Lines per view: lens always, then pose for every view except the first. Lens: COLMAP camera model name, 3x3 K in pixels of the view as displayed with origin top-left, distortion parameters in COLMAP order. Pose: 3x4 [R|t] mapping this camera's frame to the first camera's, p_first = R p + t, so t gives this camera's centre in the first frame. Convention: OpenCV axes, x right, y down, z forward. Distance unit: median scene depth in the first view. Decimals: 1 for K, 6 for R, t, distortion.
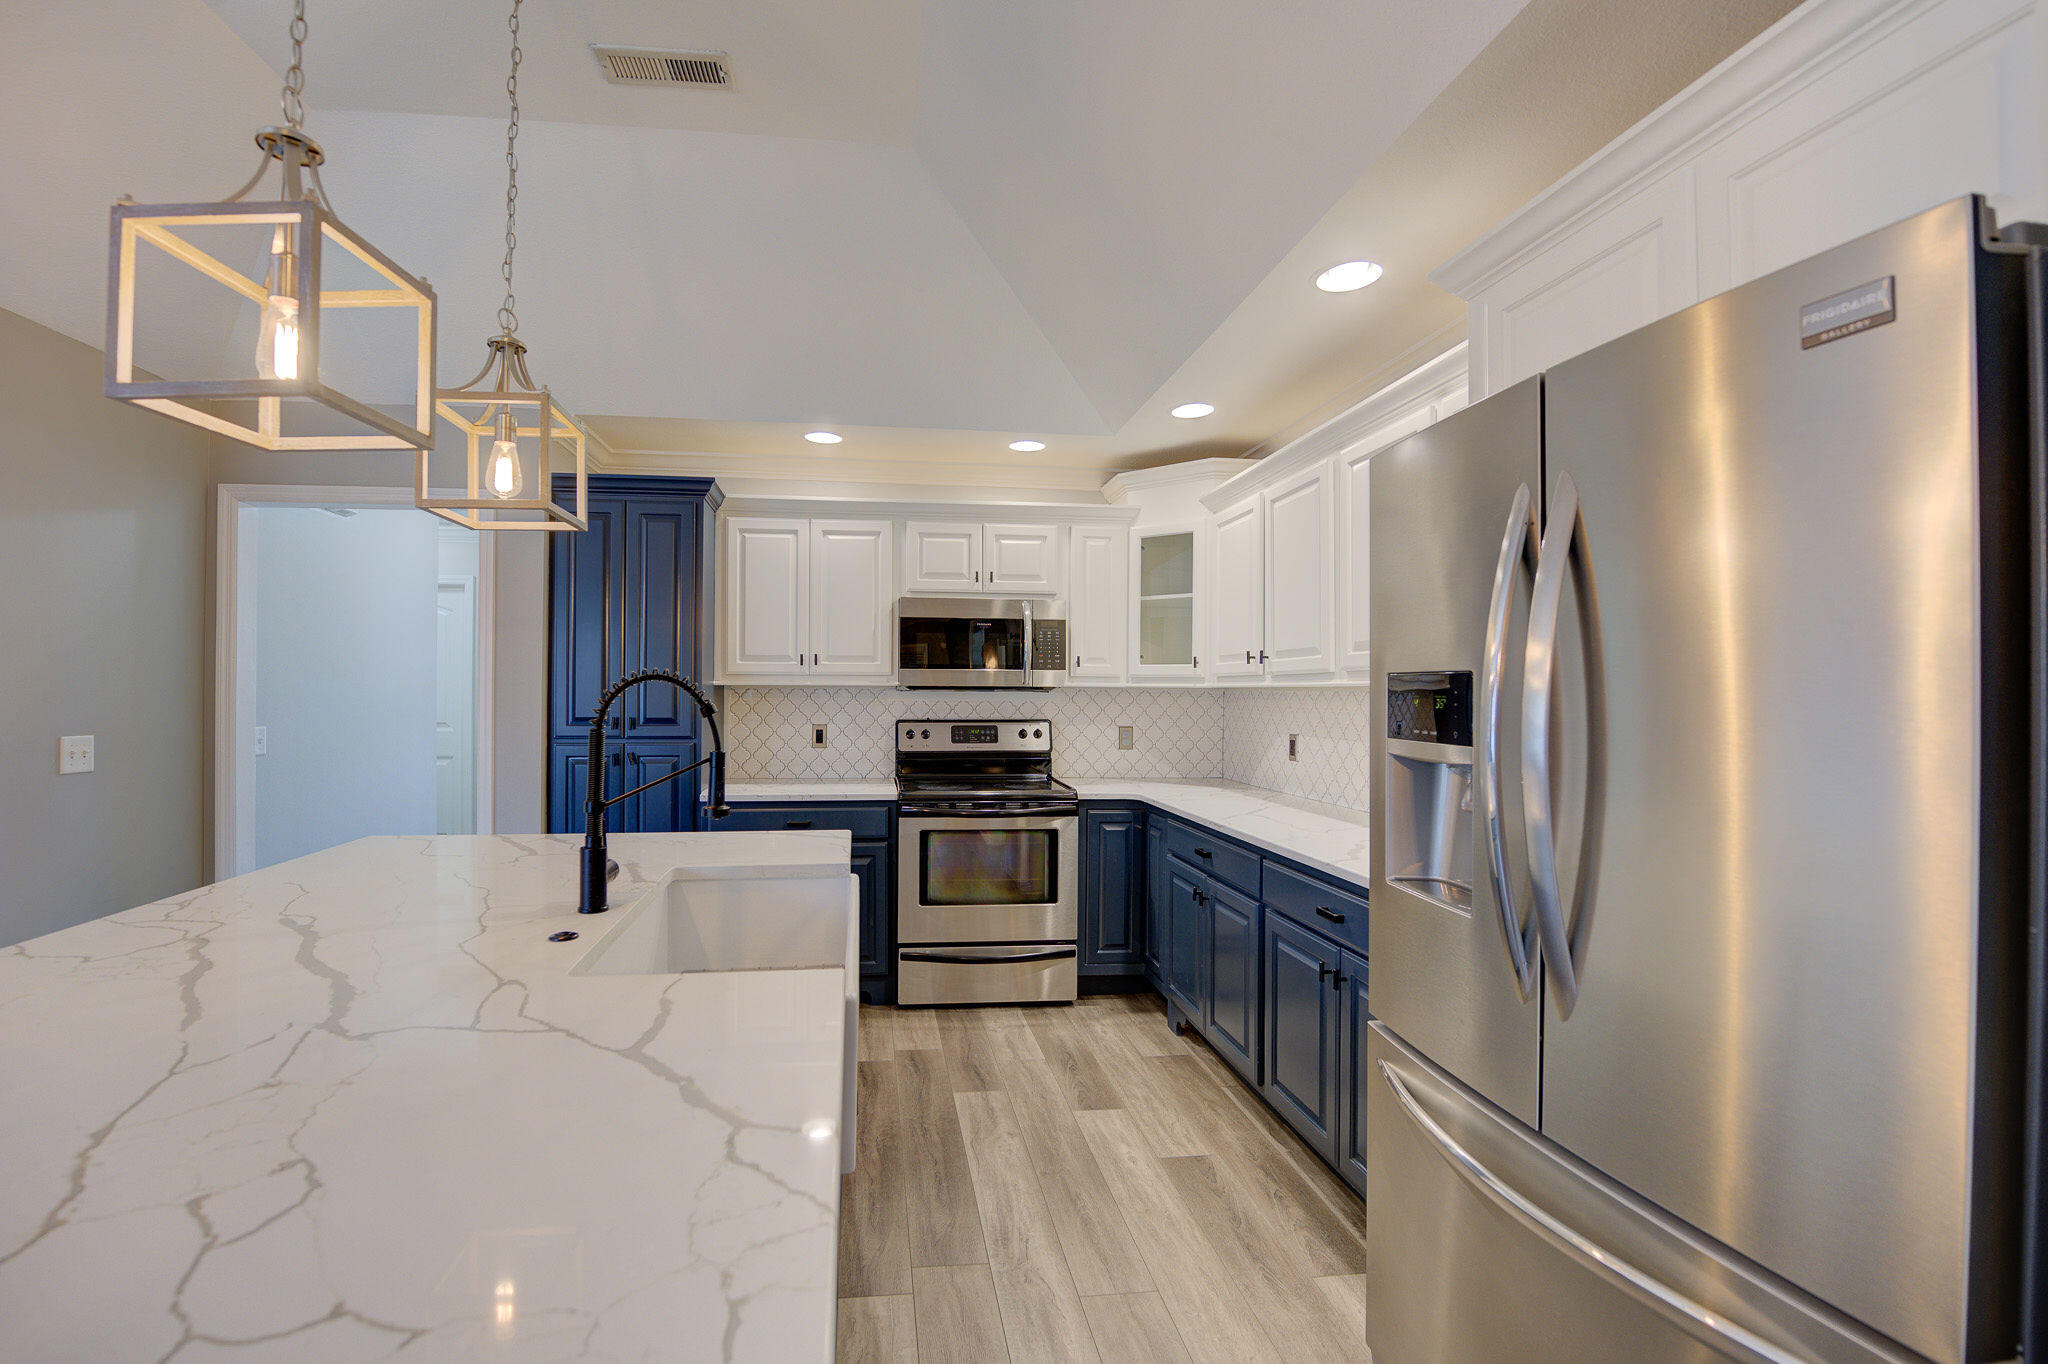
lens RADIAL K [[869.1, 0, 957.2], [0, 869.1, 689.1], [0, 0, 1]] dist [-0.016419, -0.000034]
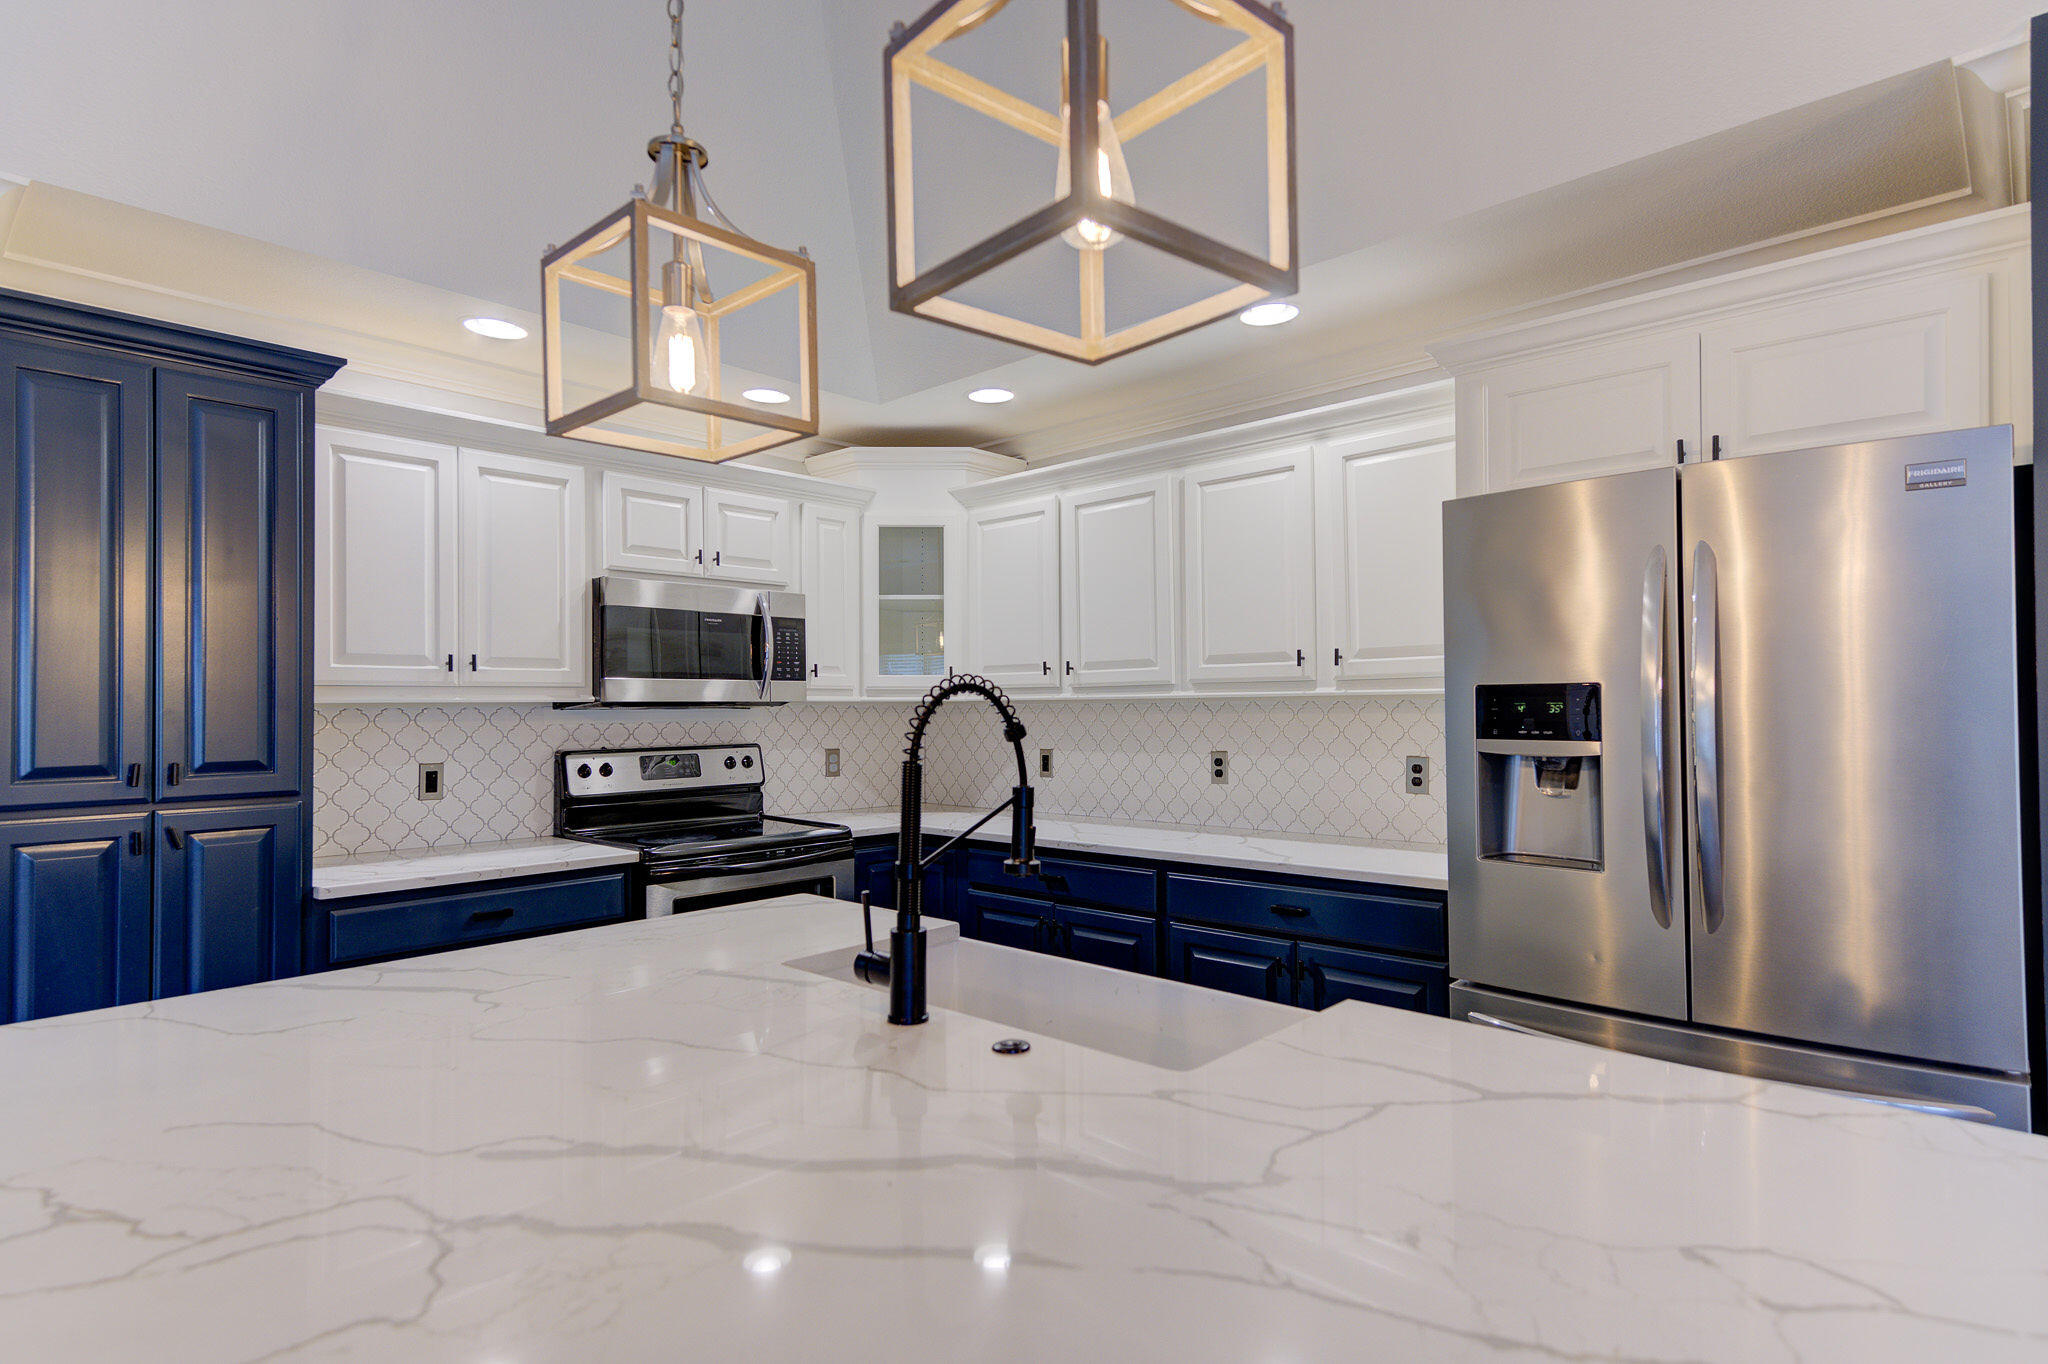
lens RADIAL K [[1069.3, 0, 1027.8], [0, 1069.3, 686.0], [0, 0, 1]] dist [0.020699, -0.000363]
pose [[0.757047, 0.002148, 0.653357, -0.399040], [0.010342, 0.999830, -0.015269, 0.000081], [-0.653278, 0.018316, 0.756896, 0.121804]]
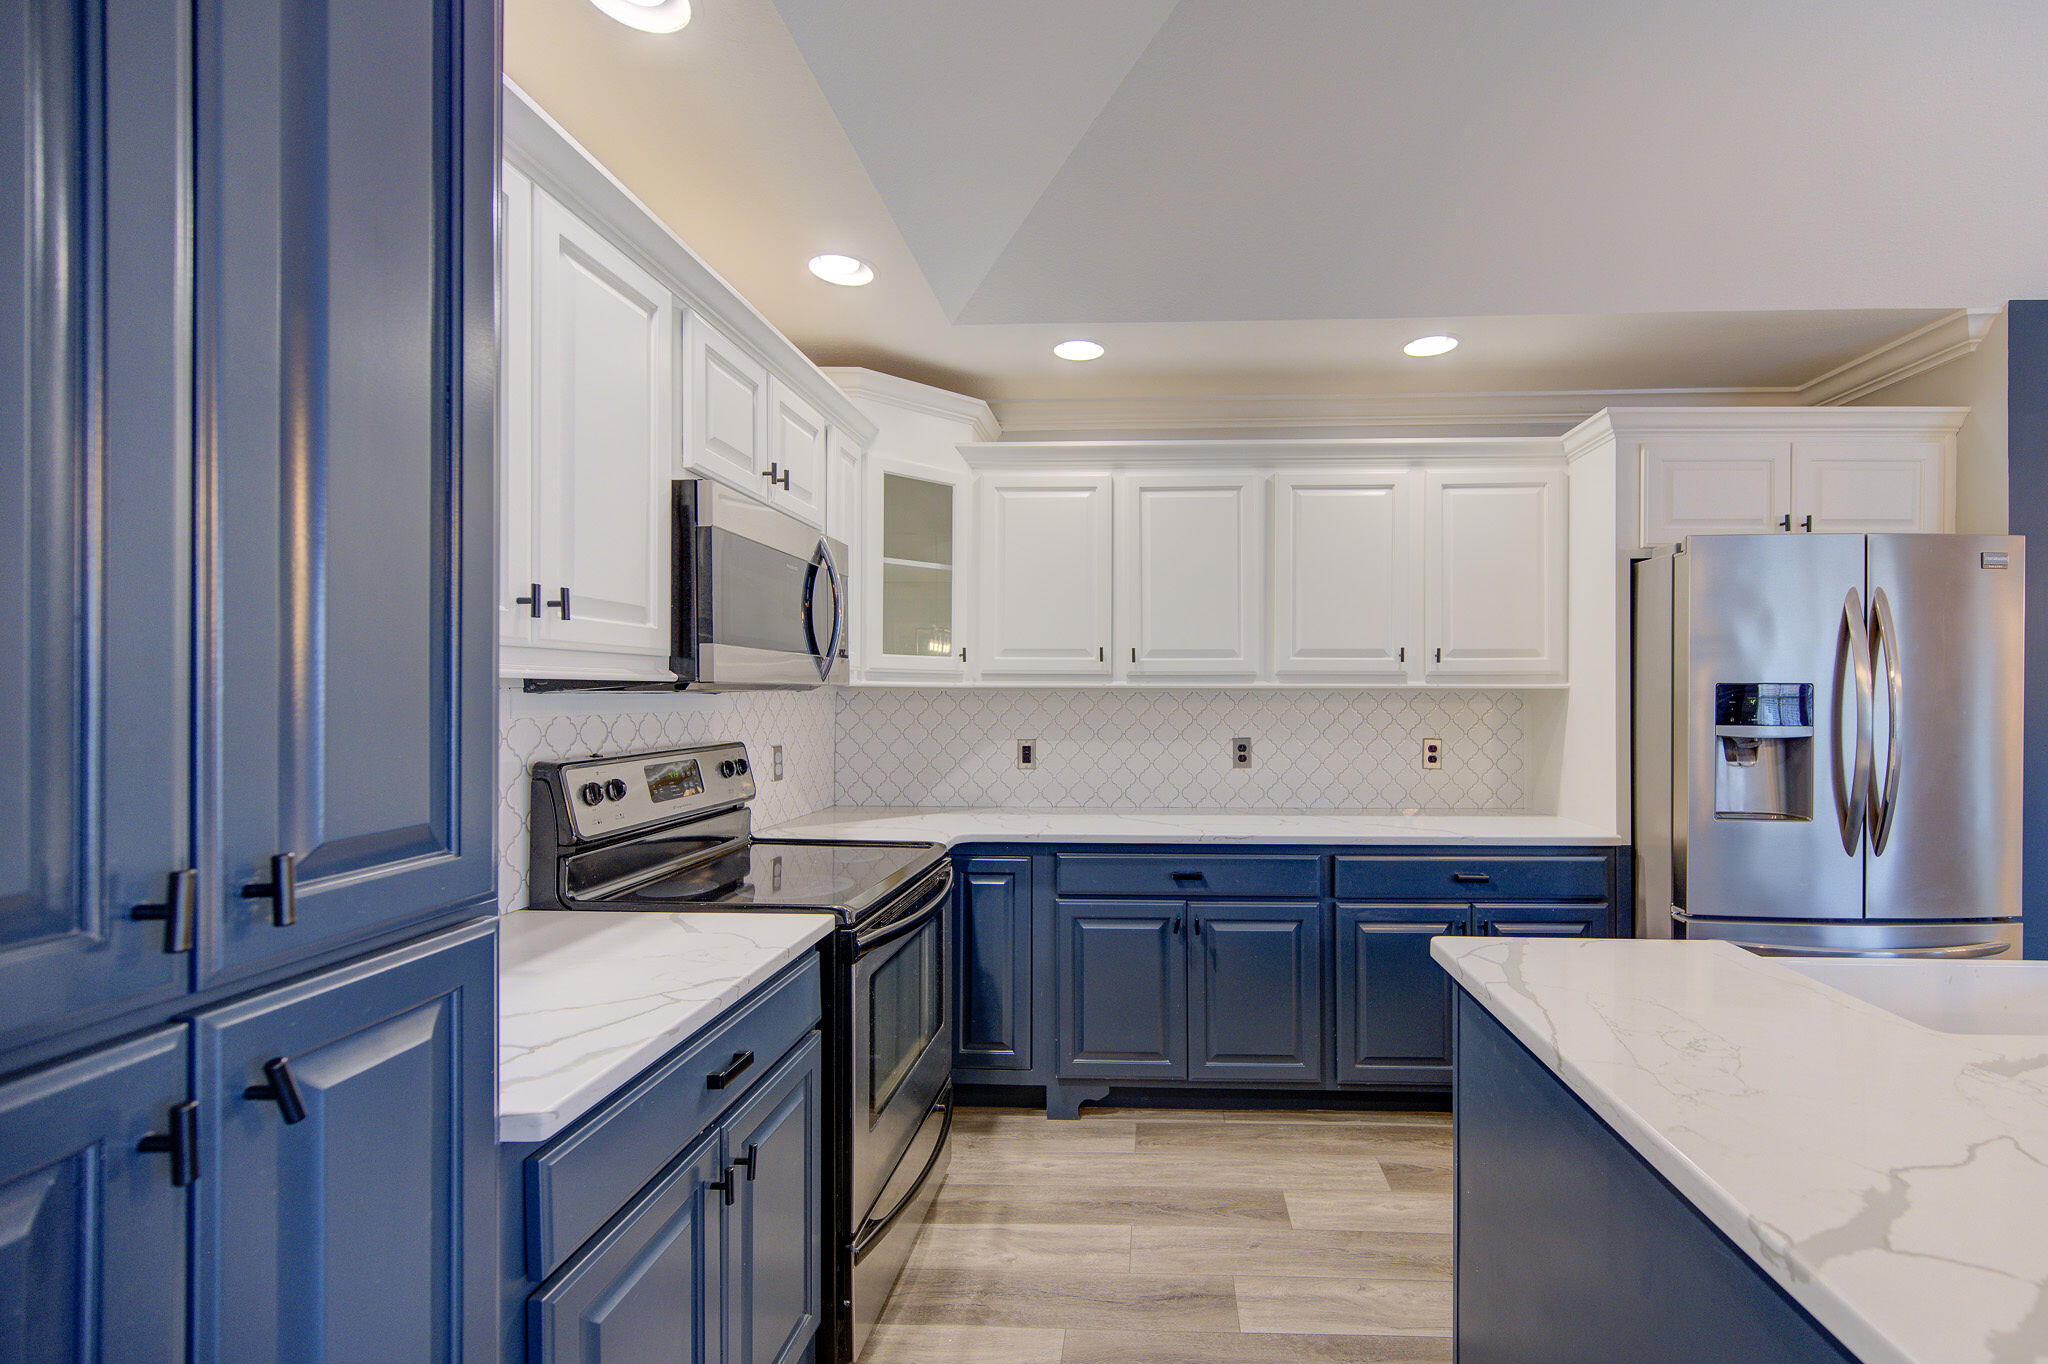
lens RADIAL K [[869.1, 0, 1112.5], [0, 869.1, 688.0], [0, 0, 1]] dist [-0.016419, -0.000034]
pose [[0.152369, 0.002450, 0.988321, -0.495960], [-0.003977, 0.999990, -0.001865, -0.000349], [-0.988316, -0.003646, 0.152377, 0.777541]]
